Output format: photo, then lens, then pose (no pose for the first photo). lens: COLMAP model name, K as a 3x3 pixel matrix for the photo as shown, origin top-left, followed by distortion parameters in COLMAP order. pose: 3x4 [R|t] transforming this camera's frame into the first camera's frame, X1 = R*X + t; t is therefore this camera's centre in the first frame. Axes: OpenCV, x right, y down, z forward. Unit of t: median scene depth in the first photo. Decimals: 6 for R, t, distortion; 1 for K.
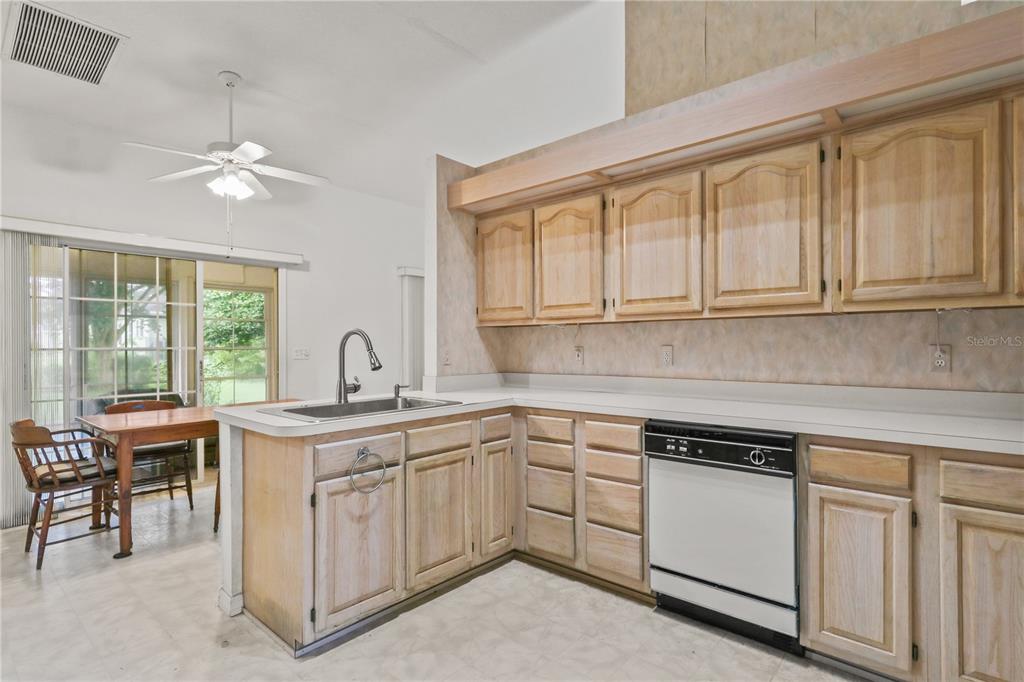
lens RADIAL K [[522.4, 0, 512.0], [0, 522.4, 341.0], [0, 0, 1]] dist [0.001106, 0.000129]
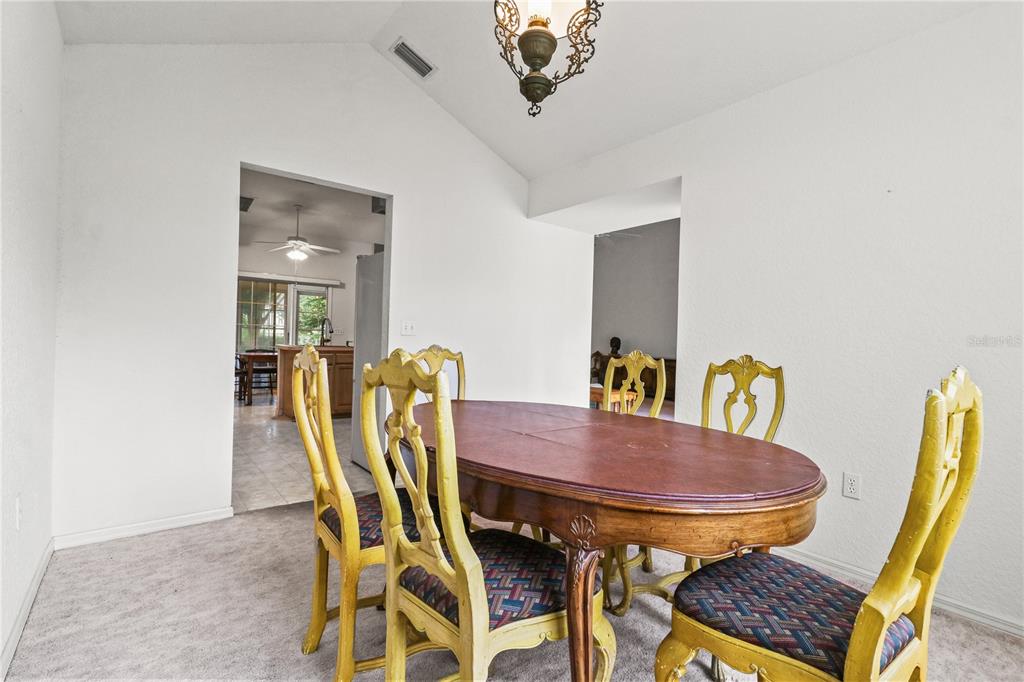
lens RADIAL K [[490.1, 0, 512.0], [0, 490.1, 341.0], [0, 0, 1]] dist [0.003713, 0.000539]
pose [[0.980925, 0.038486, -0.190537, 0.660128], [-0.037878, 0.999259, 0.006832, 0.025818], [0.190658, 0.000516, 0.981656, -0.757656]]
